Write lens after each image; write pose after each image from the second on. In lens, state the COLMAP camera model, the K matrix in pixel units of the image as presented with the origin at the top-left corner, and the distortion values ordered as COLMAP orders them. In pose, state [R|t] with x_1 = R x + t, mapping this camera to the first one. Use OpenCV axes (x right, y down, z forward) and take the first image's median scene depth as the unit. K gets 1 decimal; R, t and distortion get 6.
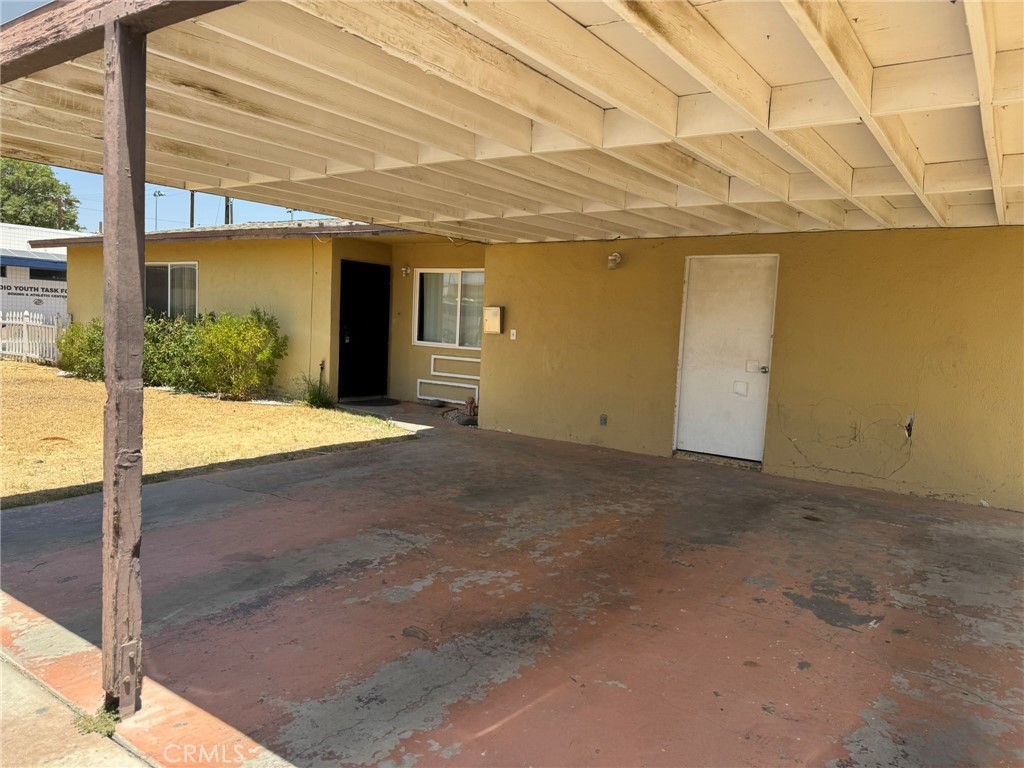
lens RADIAL K [[710.7, 0, 511.8], [0, 710.7, 376.6], [0, 0, 1]] dist [0.103888, -0.137683]
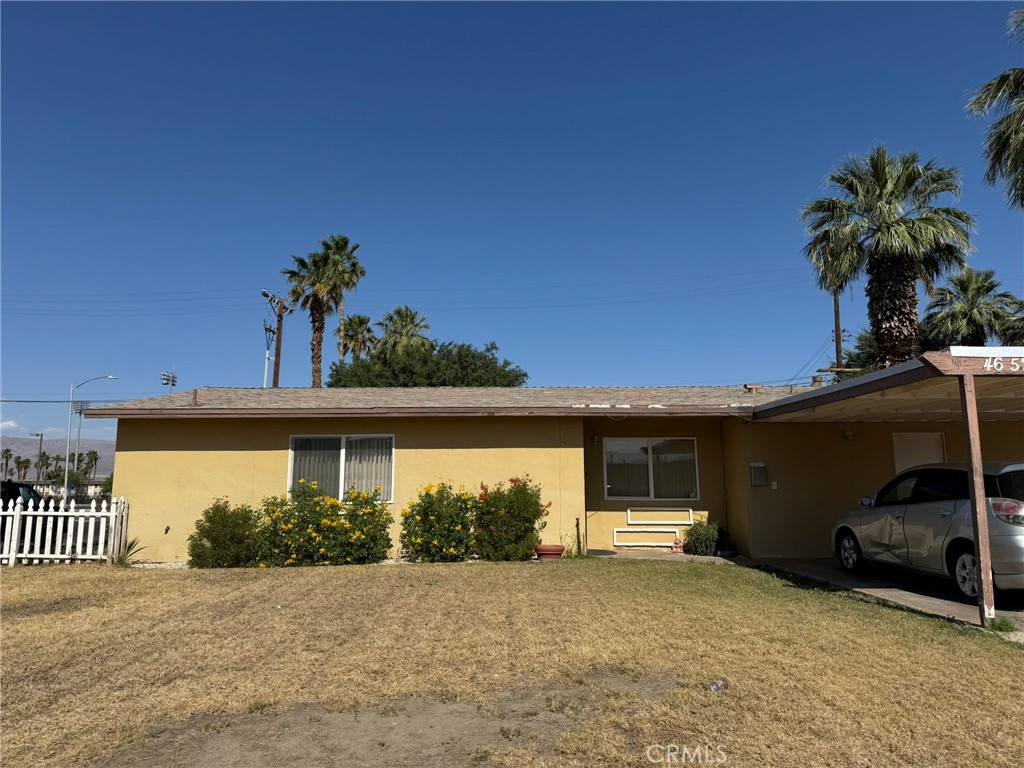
lens RADIAL K [[710.7, 0, 511.8], [0, 710.7, 376.6], [0, 0, 1]] dist [0.103888, -0.137683]
pose [[0.817475, 0.031315, 0.575112, -1.169290], [0.086306, 0.980587, -0.176070, -0.061105], [-0.569461, 0.193569, 0.798902, 0.106577]]
